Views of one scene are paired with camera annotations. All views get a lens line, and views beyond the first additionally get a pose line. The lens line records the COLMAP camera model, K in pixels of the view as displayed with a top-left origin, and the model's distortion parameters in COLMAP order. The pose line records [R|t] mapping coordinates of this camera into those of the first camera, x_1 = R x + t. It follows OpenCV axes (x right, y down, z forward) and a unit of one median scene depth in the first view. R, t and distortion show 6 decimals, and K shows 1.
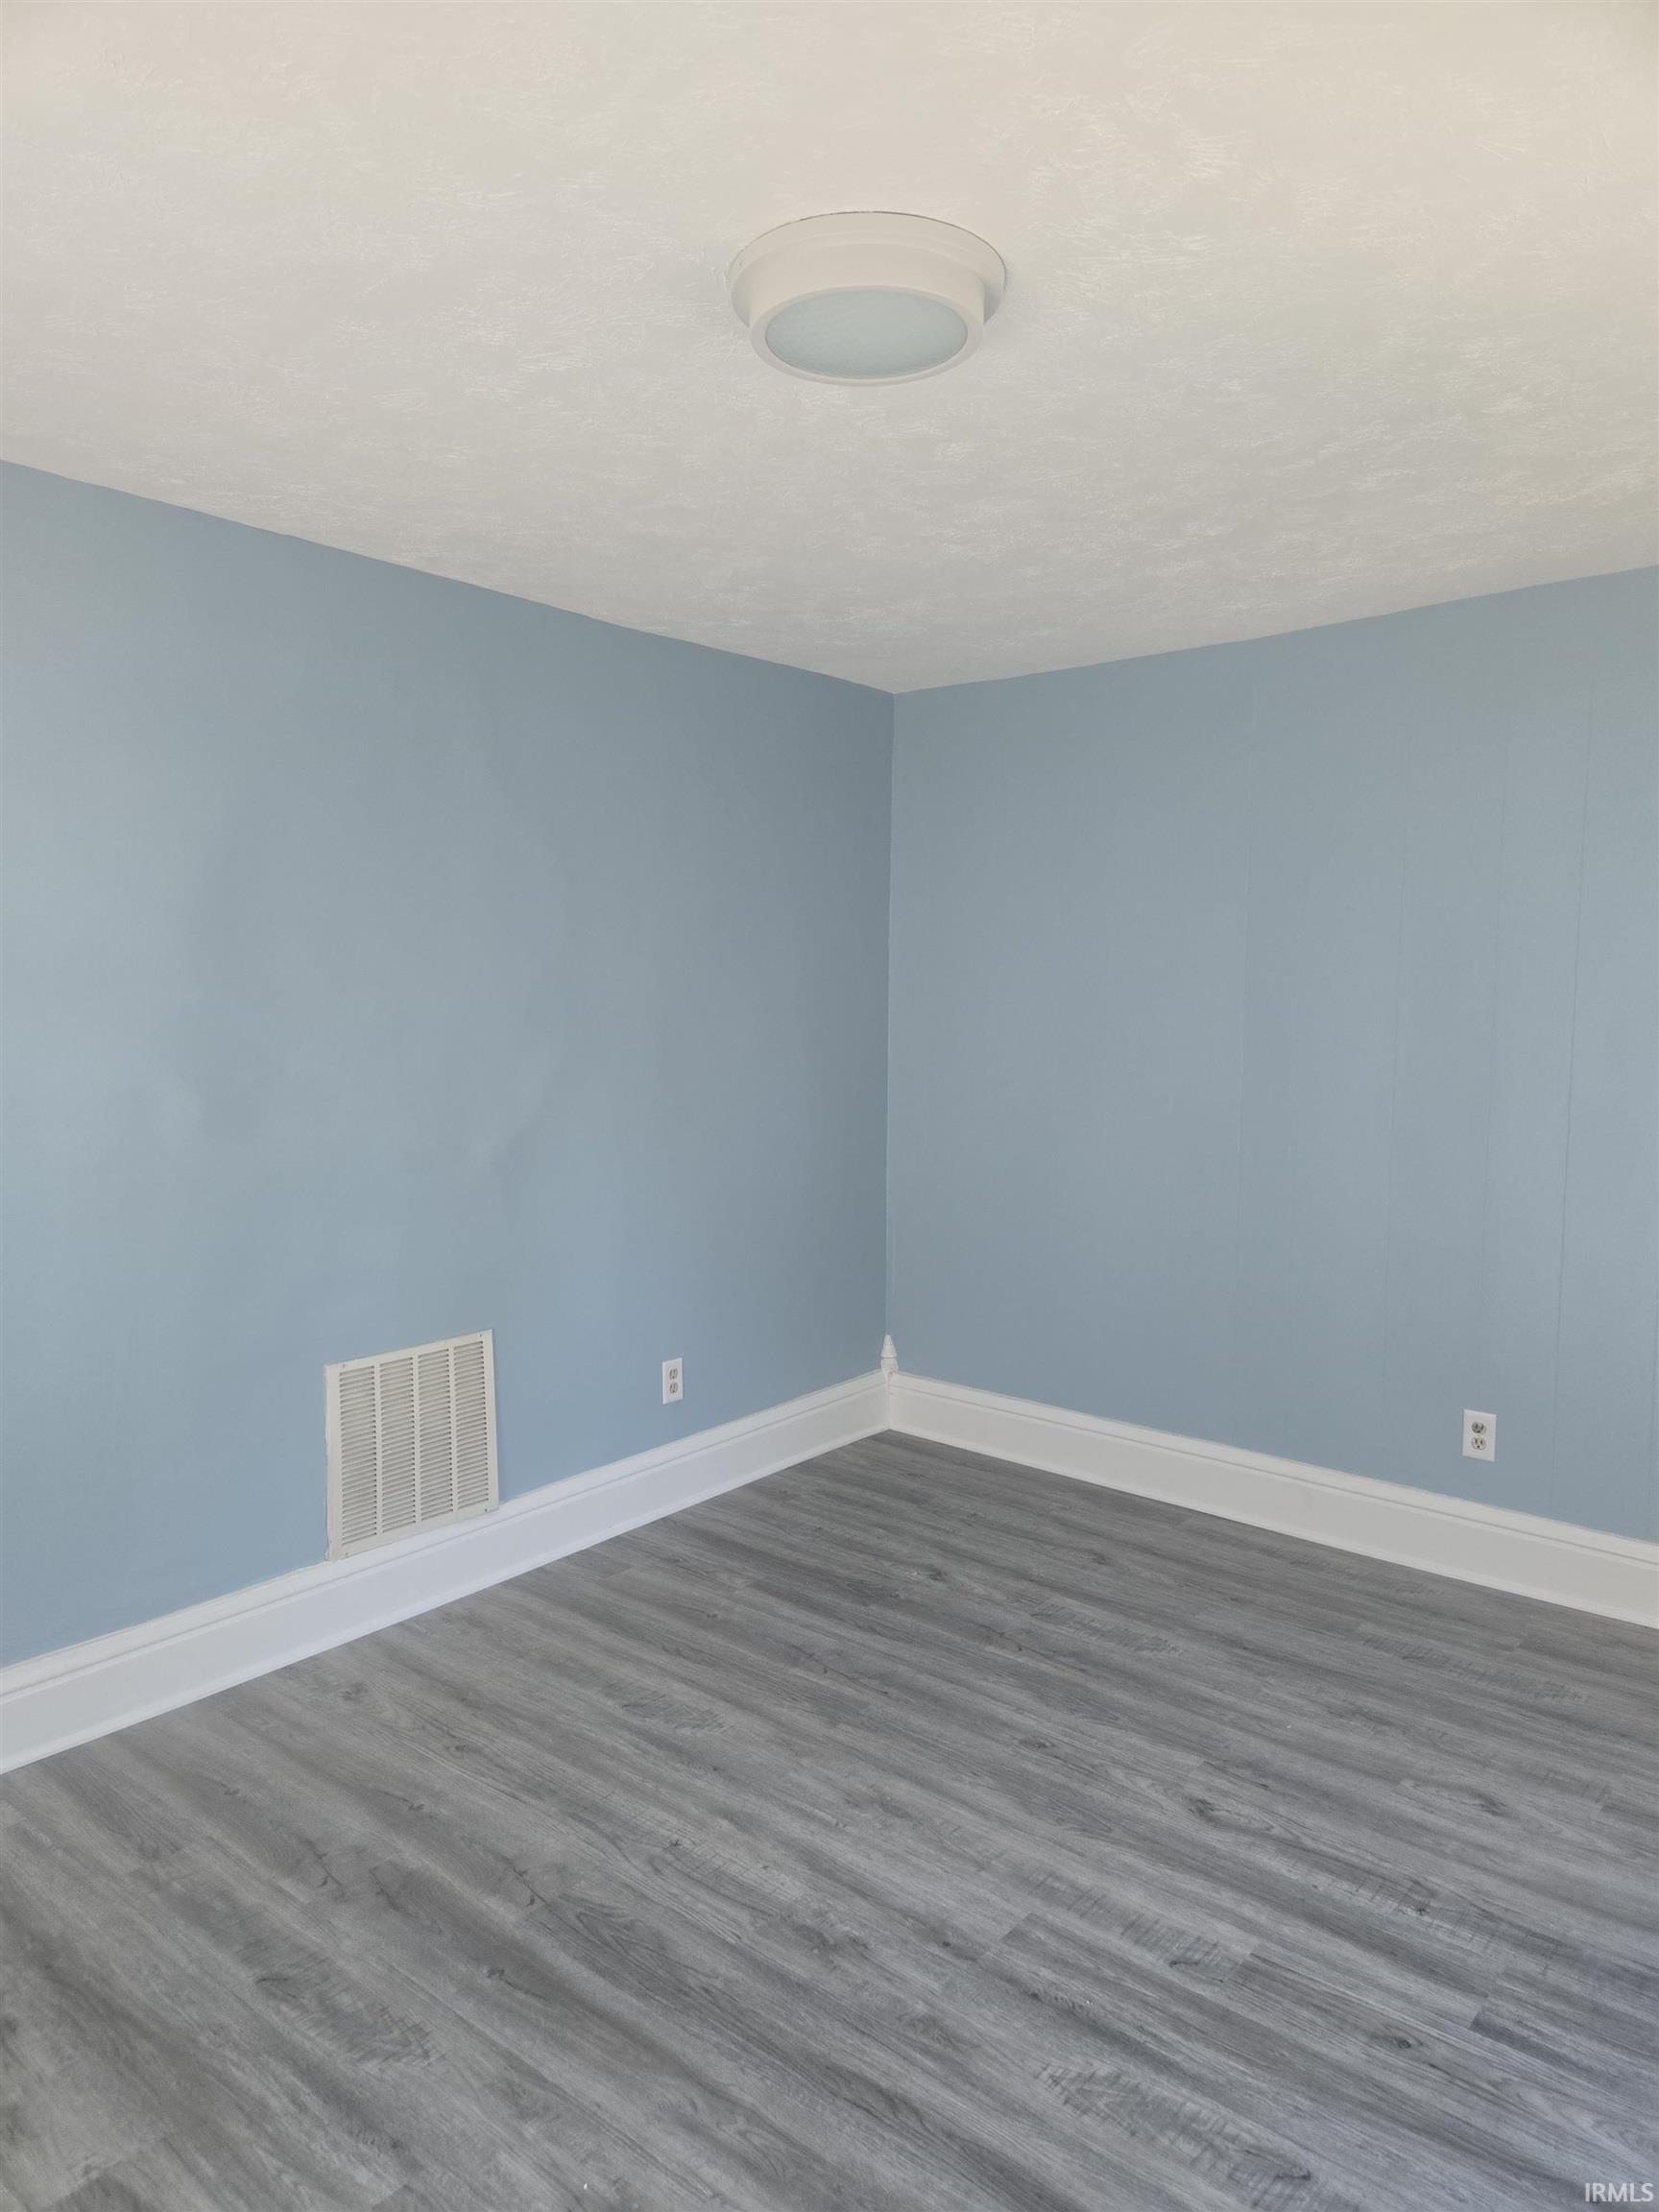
lens RADIAL K [[1455.2, 0, 824.7], [0, 1455.2, 1104.3], [0, 0, 1]] dist [0.064972, -0.054560]
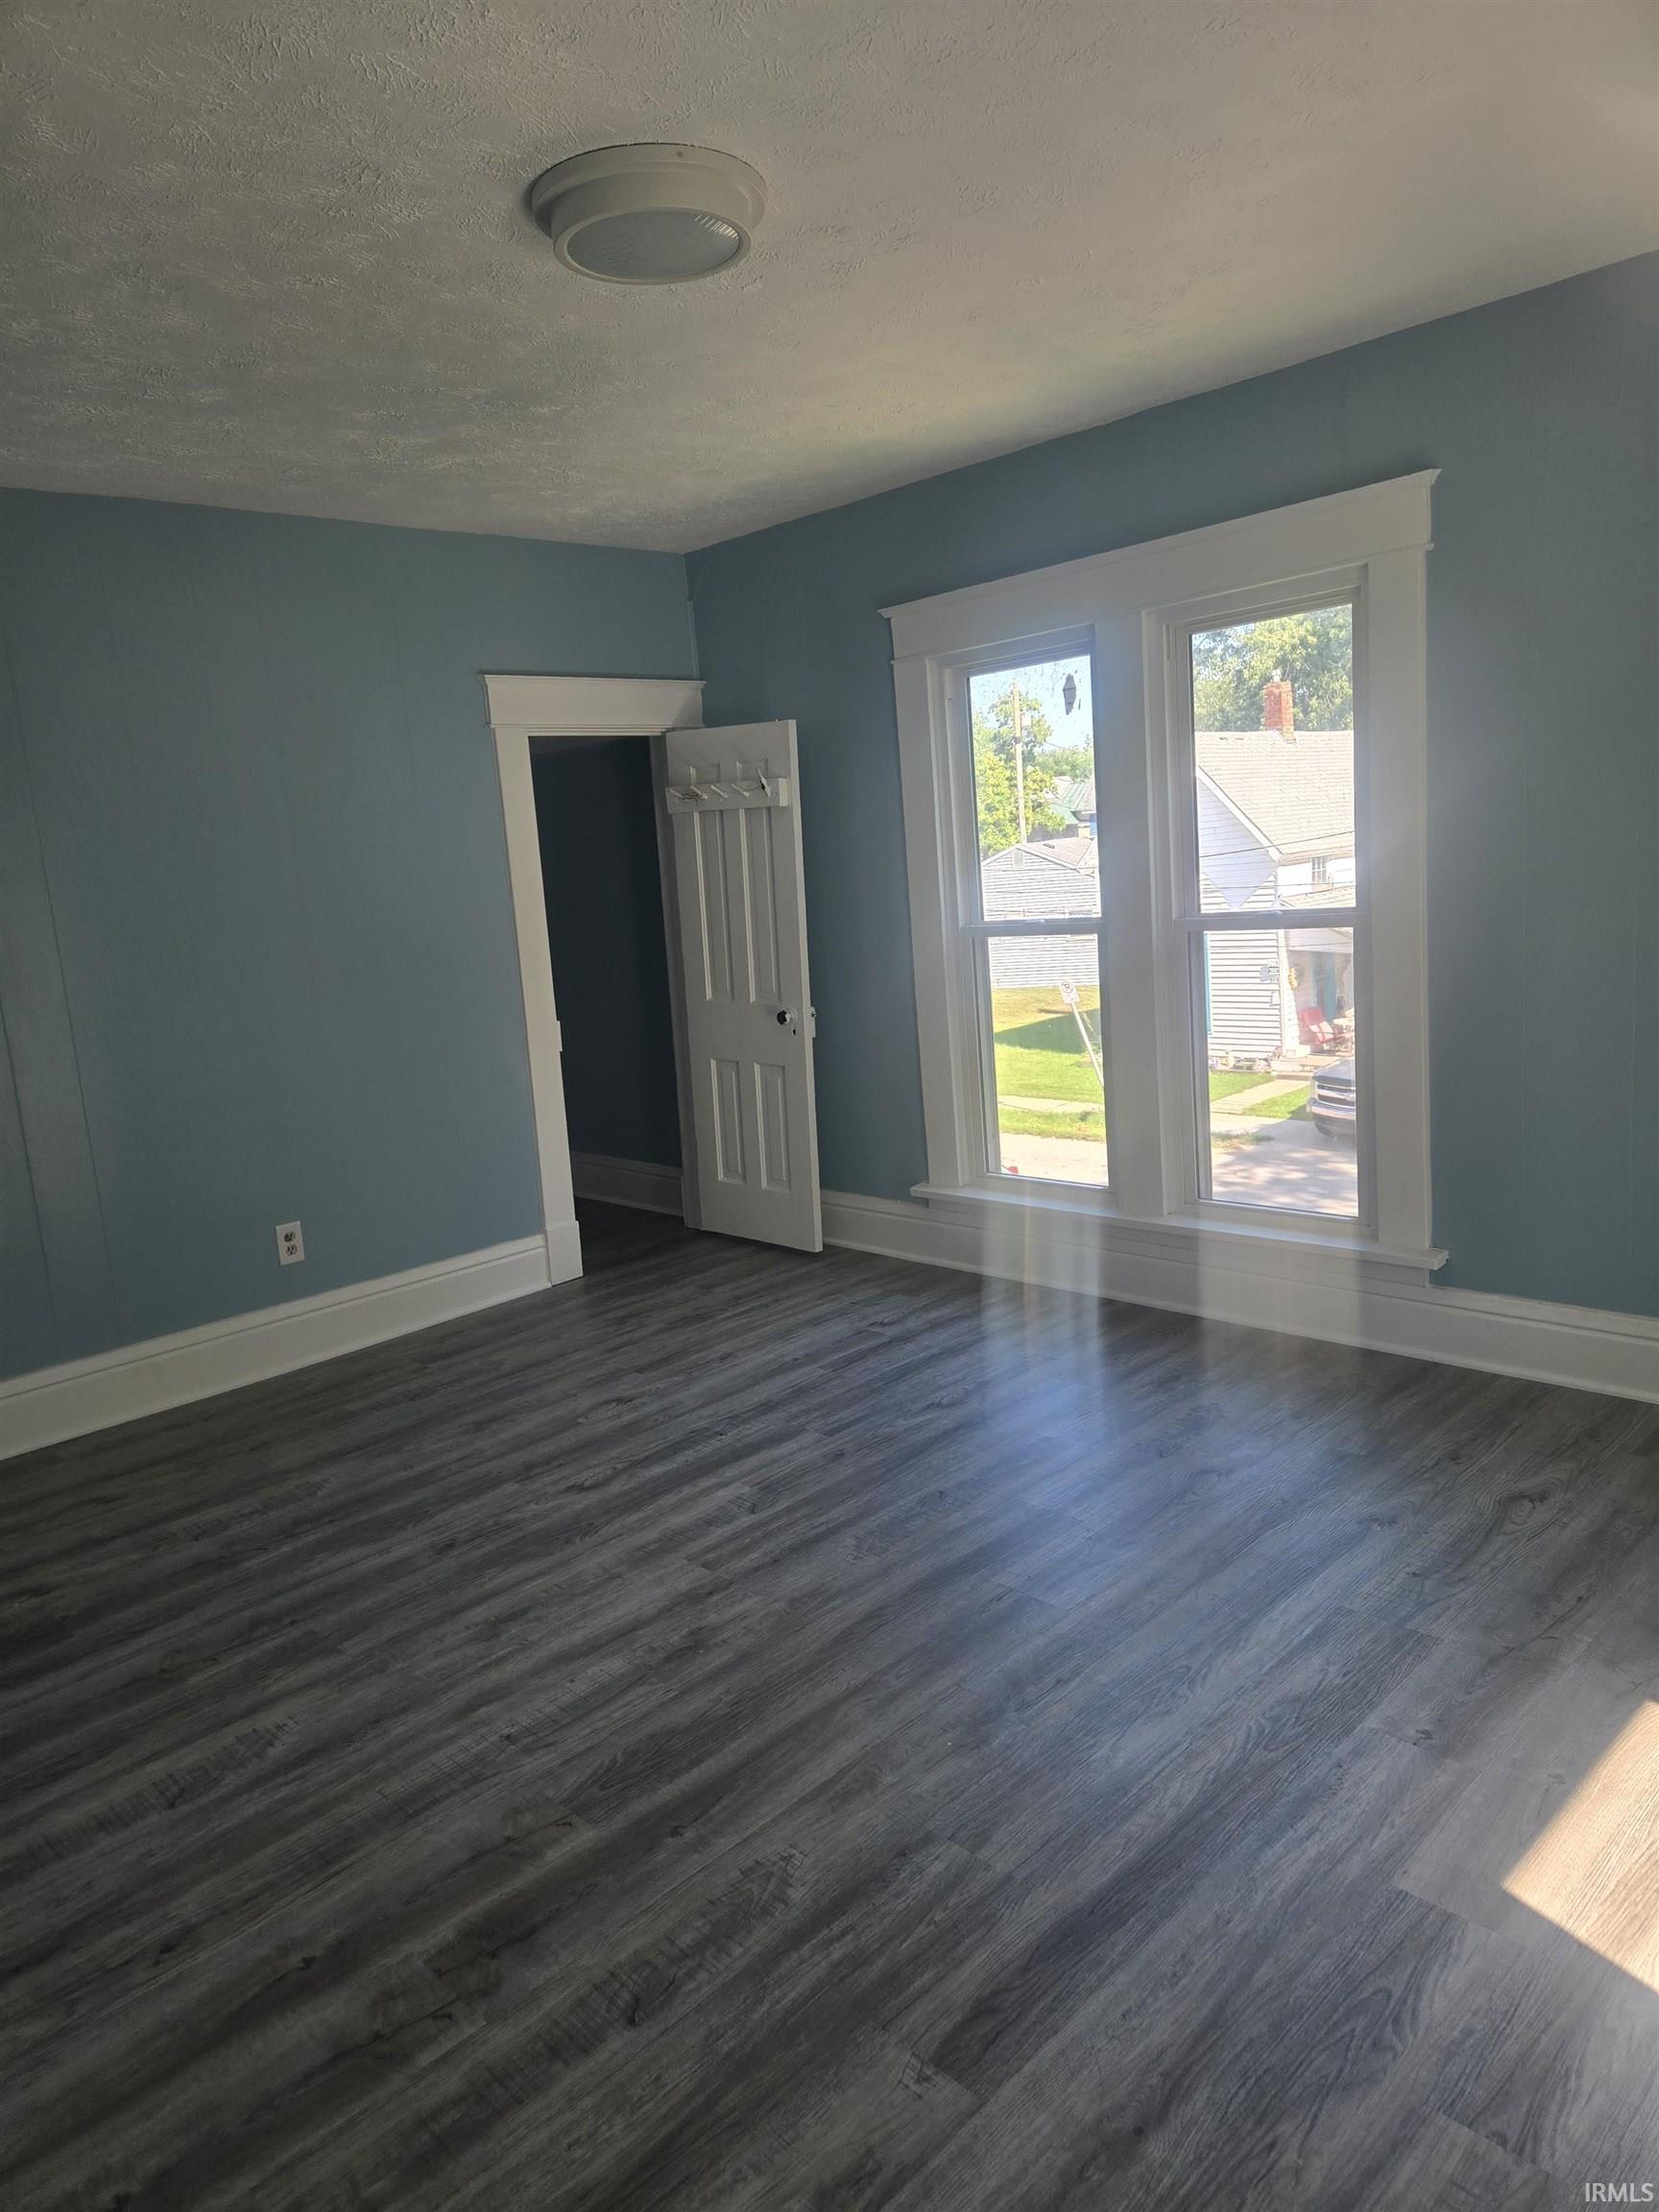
lens RADIAL K [[1455.2, 0, 824.7], [0, 1455.2, 1104.3], [0, 0, 1]] dist [0.064972, -0.054560]
pose [[0.101896, -0.192098, 0.976071, -0.942701], [0.157600, 0.971904, 0.174826, -0.028221], [-0.982232, 0.136015, 0.129308, 0.631155]]
